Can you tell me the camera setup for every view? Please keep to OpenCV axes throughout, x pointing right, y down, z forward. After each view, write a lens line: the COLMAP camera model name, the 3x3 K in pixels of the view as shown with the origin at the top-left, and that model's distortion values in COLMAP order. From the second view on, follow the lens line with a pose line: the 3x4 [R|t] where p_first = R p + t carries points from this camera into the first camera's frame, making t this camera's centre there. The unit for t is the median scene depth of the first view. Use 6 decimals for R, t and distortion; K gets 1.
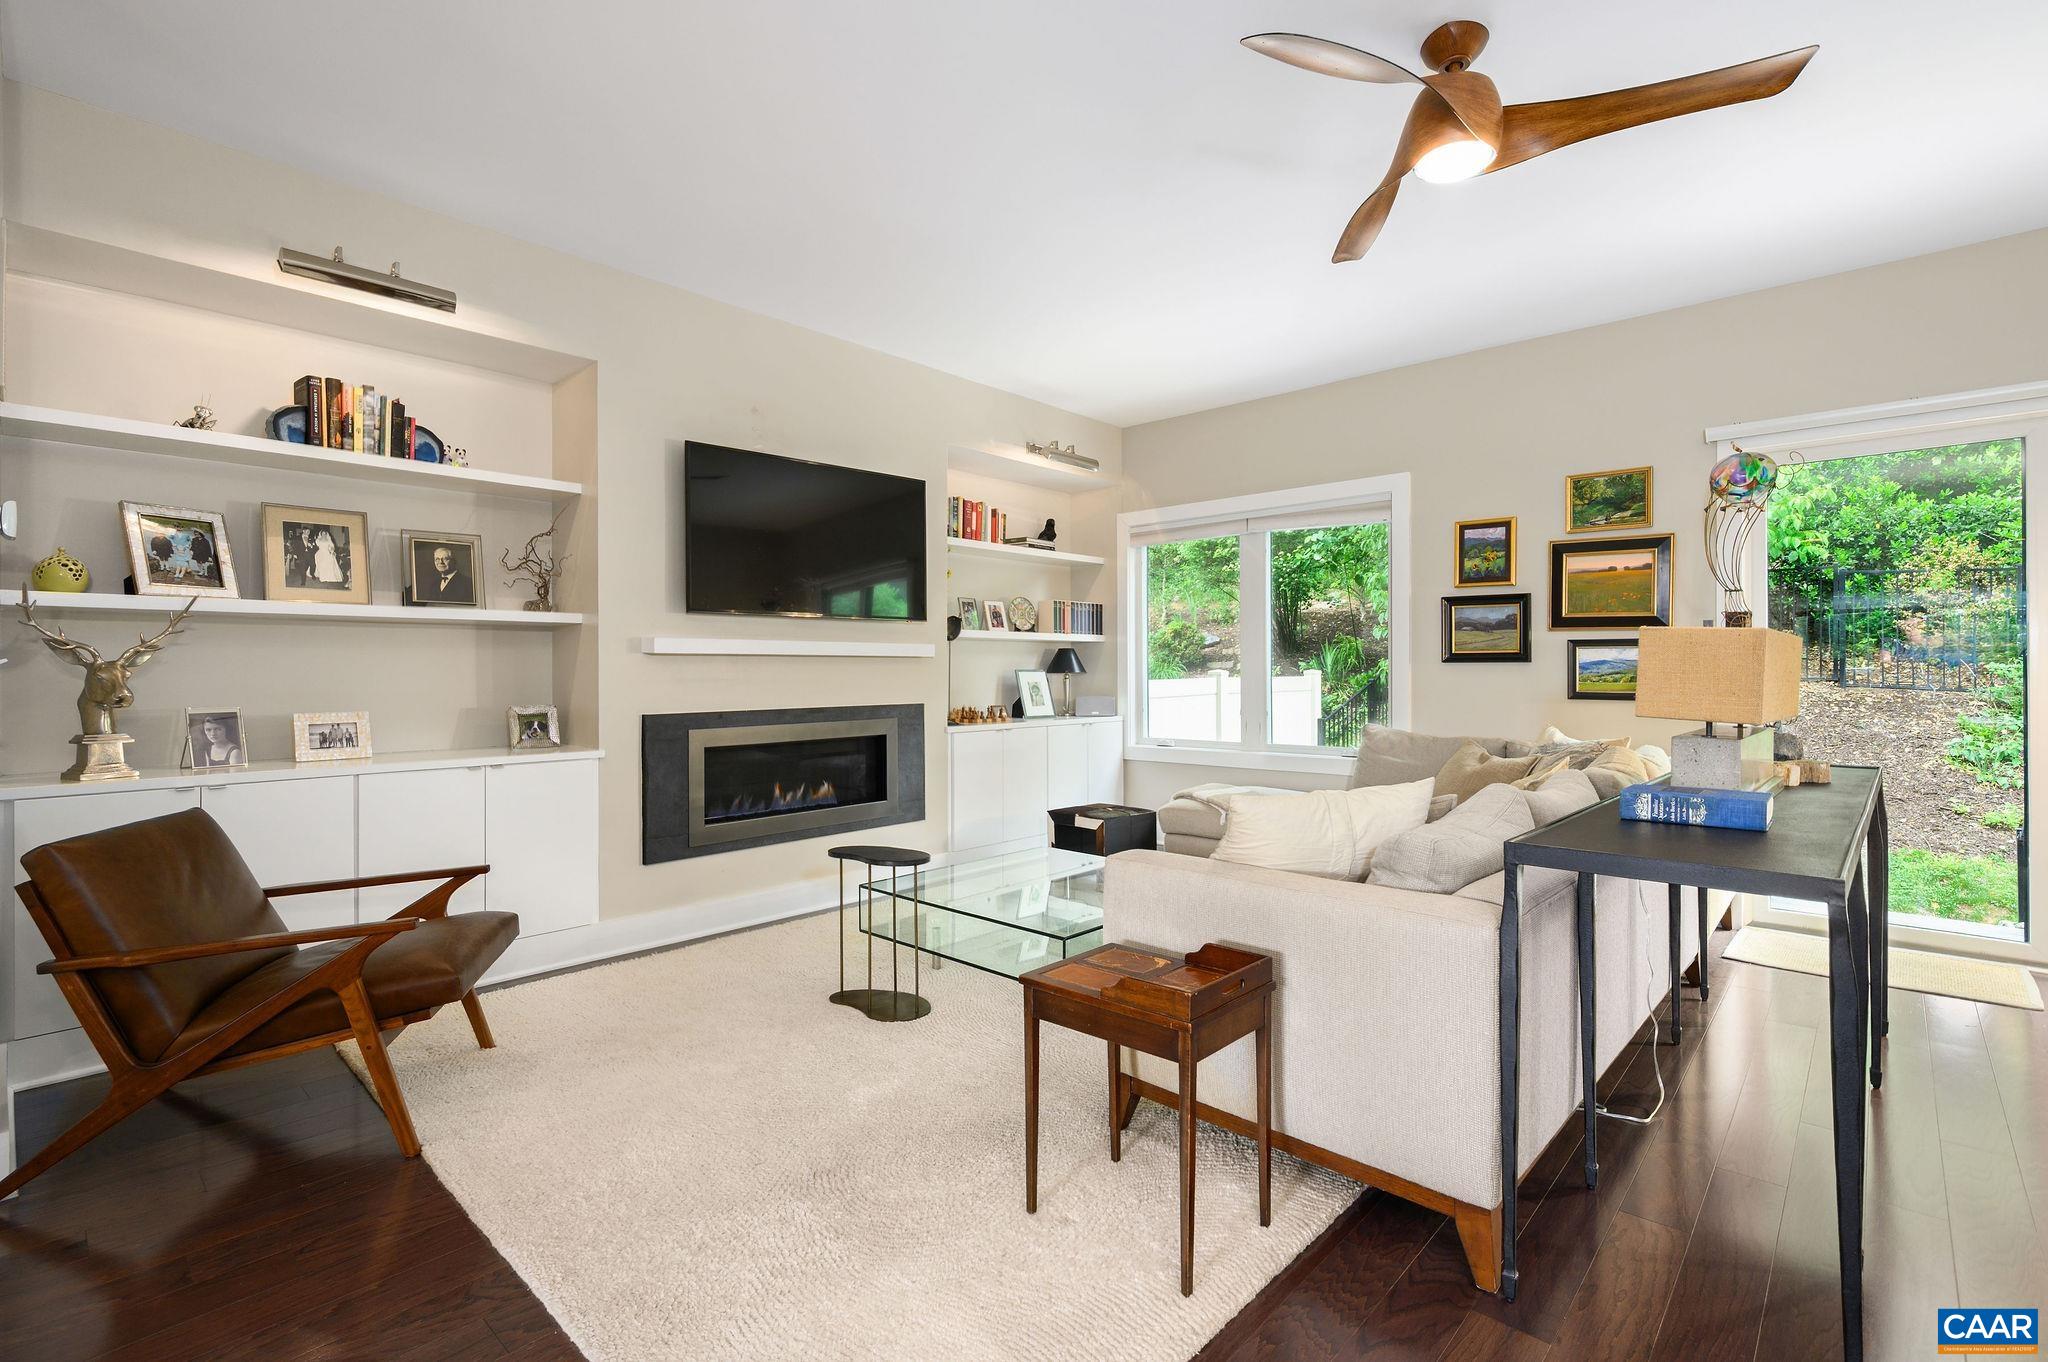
lens RADIAL K [[921.4, 0, 1024.0], [0, 921.4, 681.0], [0, 0, 1]] dist [-0.001091, -0.000130]
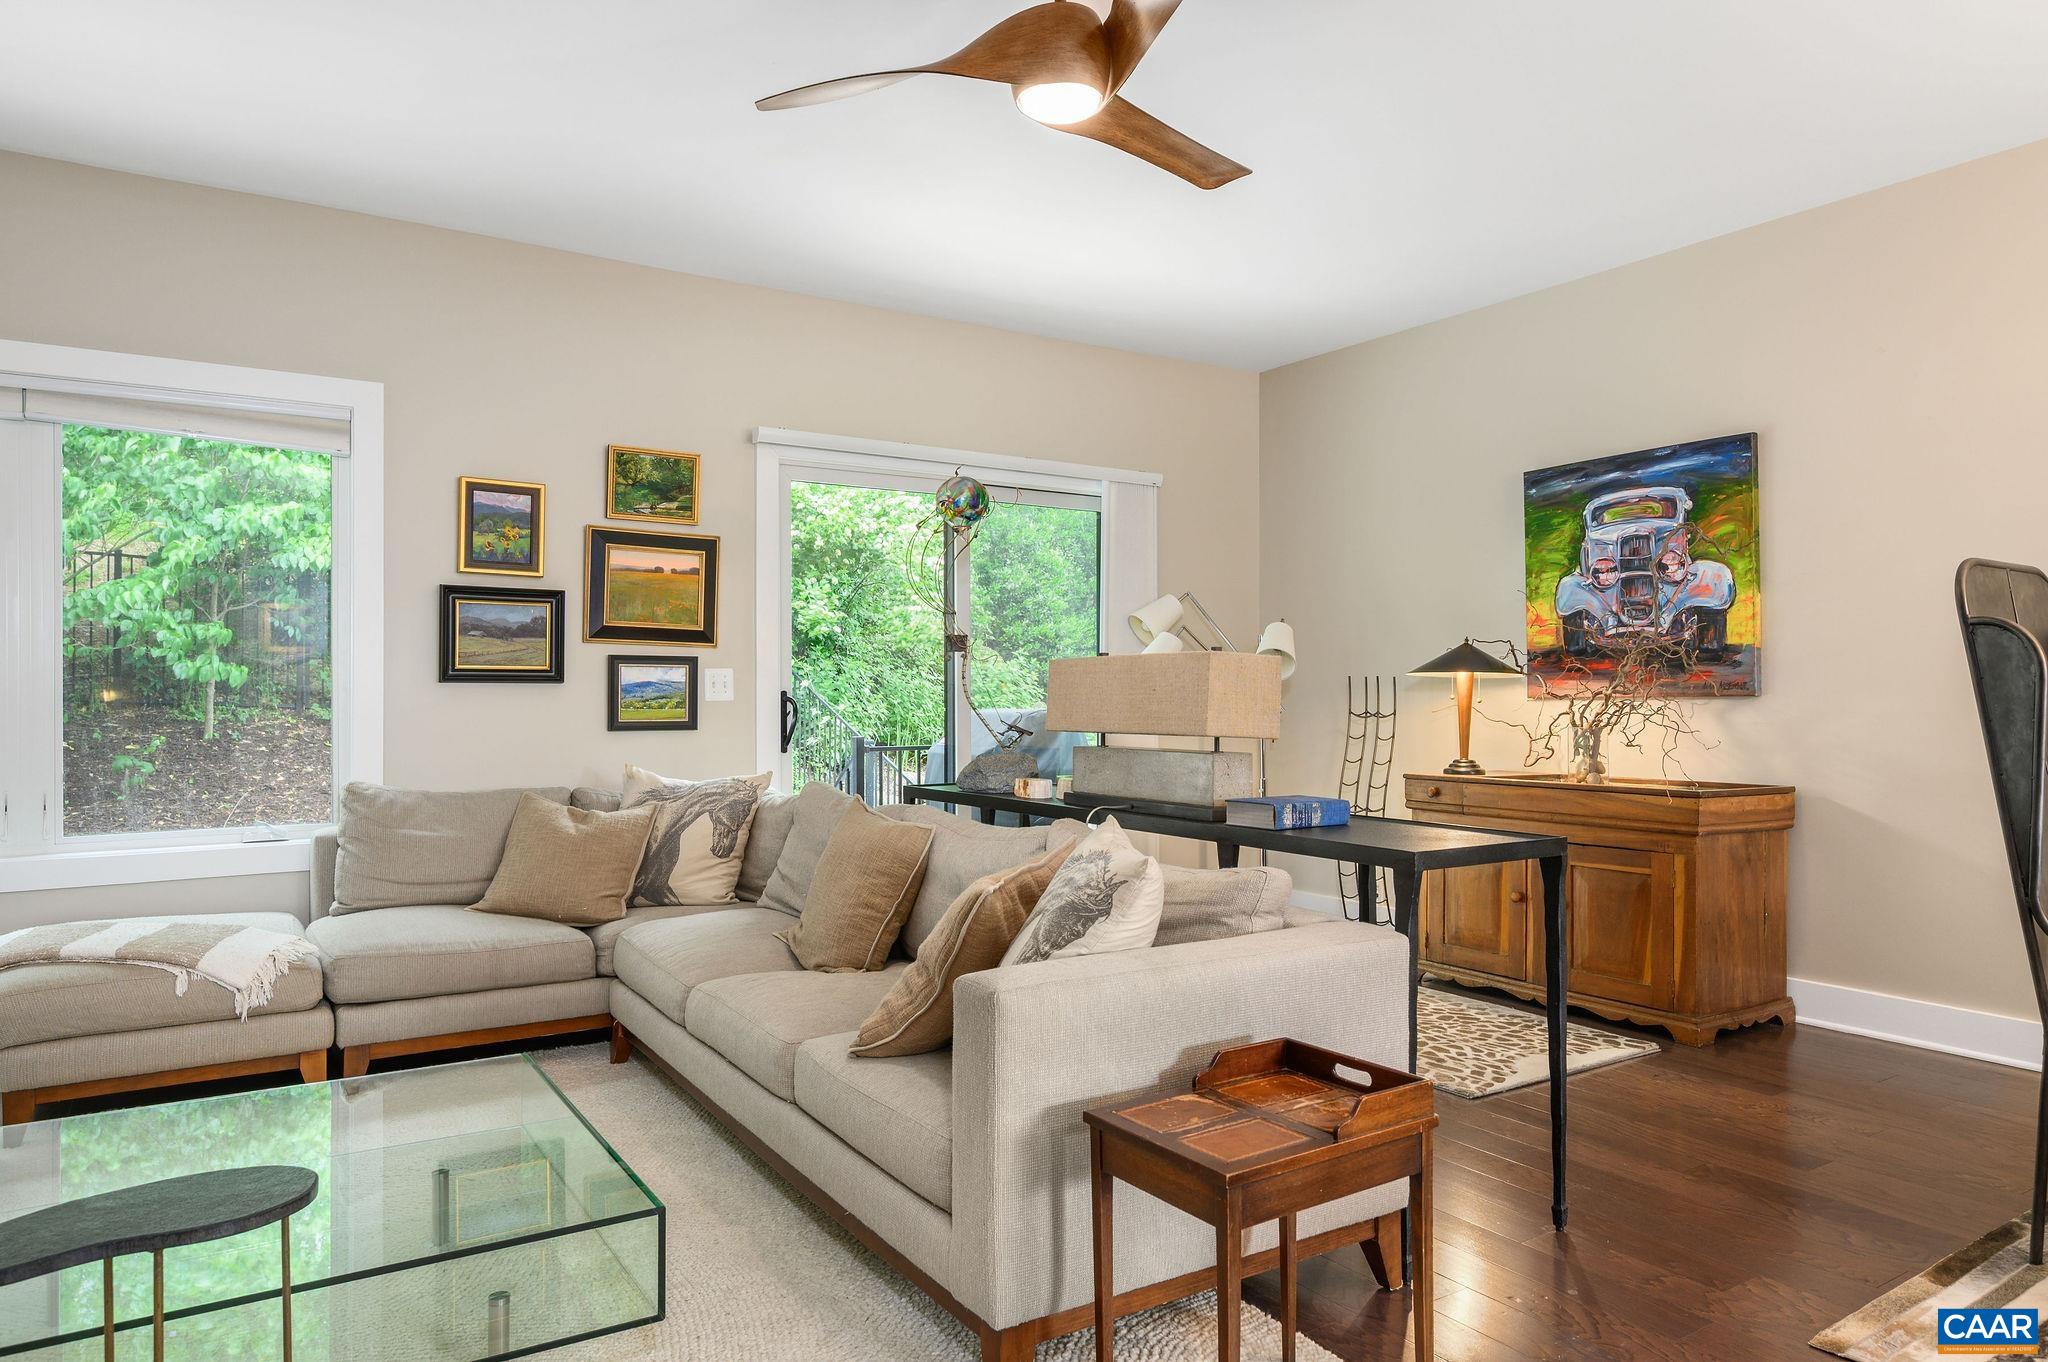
lens RADIAL K [[1313.0, 0, 1024.0], [0, 1313.0, 681.0], [0, 0, 1]] dist [0.001564, 0.001069]
pose [[0.254325, 0.010609, 0.967061, -0.384326], [0.011070, 0.999842, -0.013880, -0.003172], [-0.967056, 0.014235, 0.254167, 0.371571]]
